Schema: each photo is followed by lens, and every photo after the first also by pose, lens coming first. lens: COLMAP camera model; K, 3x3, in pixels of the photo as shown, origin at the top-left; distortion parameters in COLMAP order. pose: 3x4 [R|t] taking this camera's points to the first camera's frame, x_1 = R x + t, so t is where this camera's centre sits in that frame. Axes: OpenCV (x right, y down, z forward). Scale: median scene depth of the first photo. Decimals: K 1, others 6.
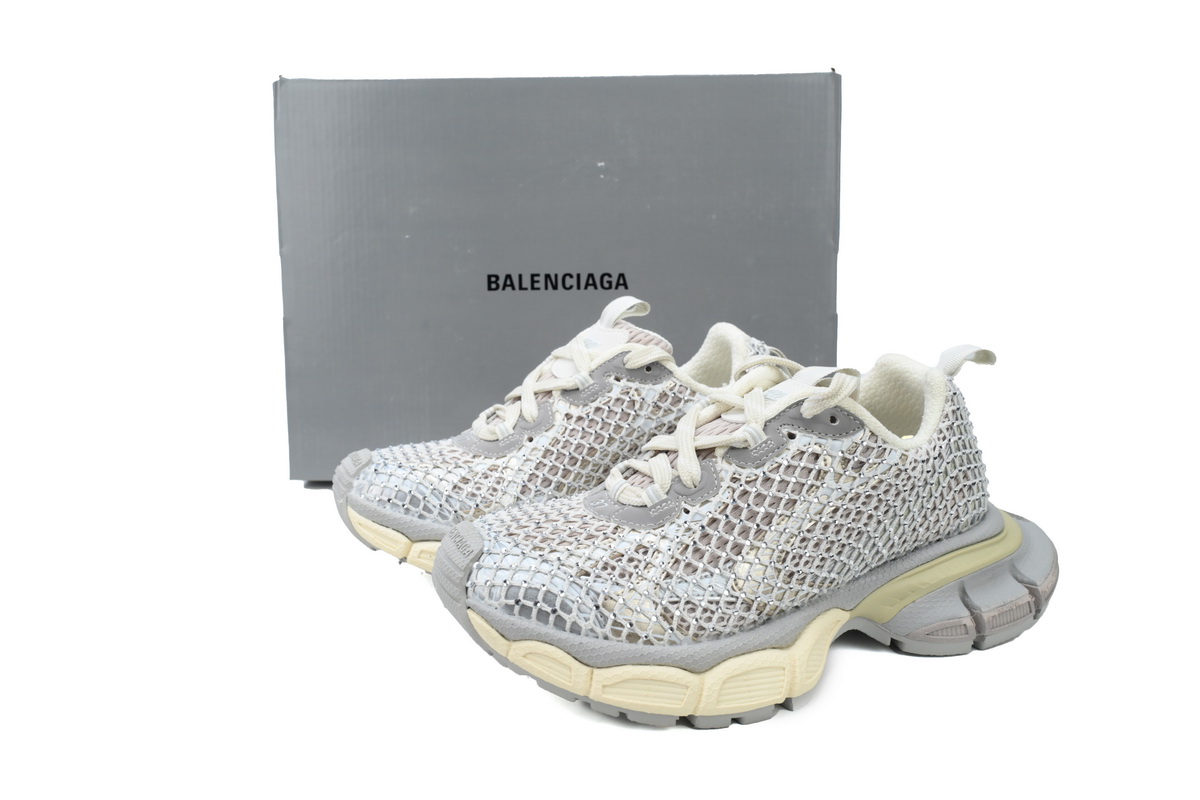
lens RADIAL K [[978.7, 0, 600.0], [0, 978.7, 400.0], [0, 0, 1]] dist [0.065169, -0.000208]
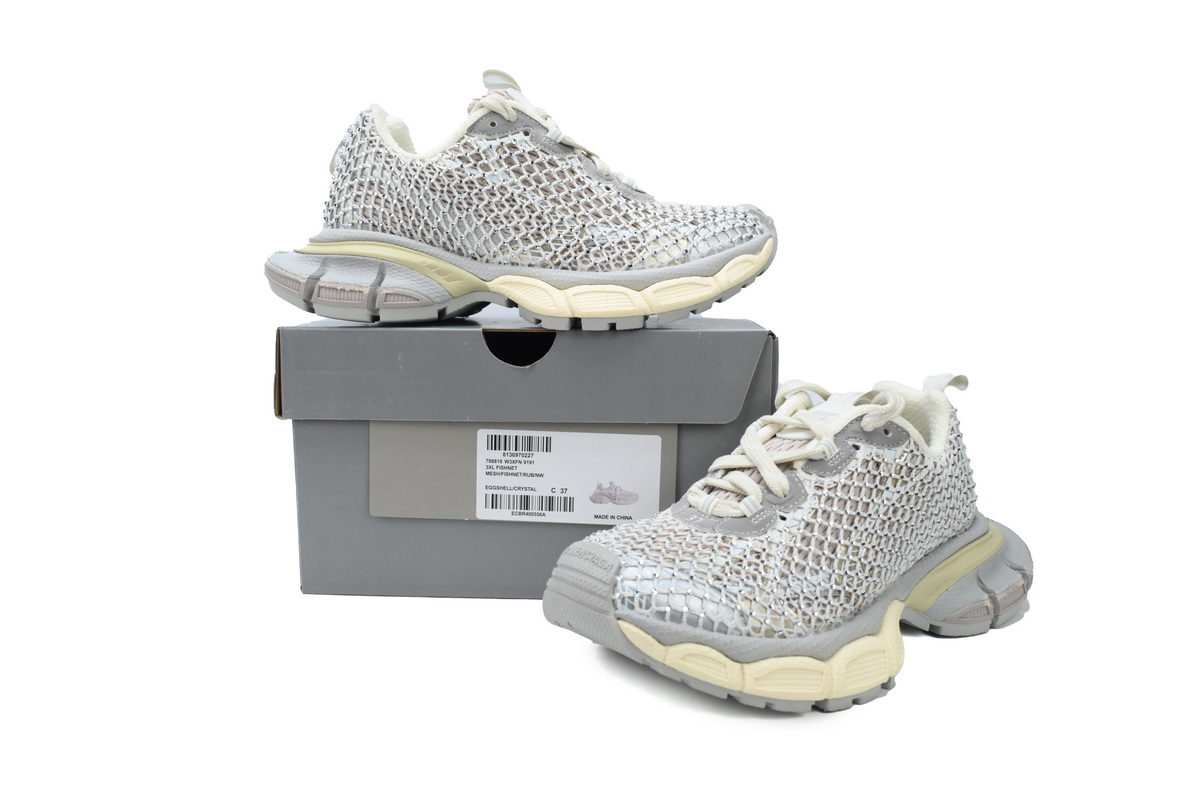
lens RADIAL K [[978.7, 0, 600.0], [0, 978.7, 400.0], [0, 0, 1]] dist [0.065169, -0.000208]
pose [[0.957485, -0.023606, 0.287515, -0.419971], [0.047707, 0.995881, -0.077110, 0.056283], [-0.284510, 0.087548, 0.954667, -0.006393]]
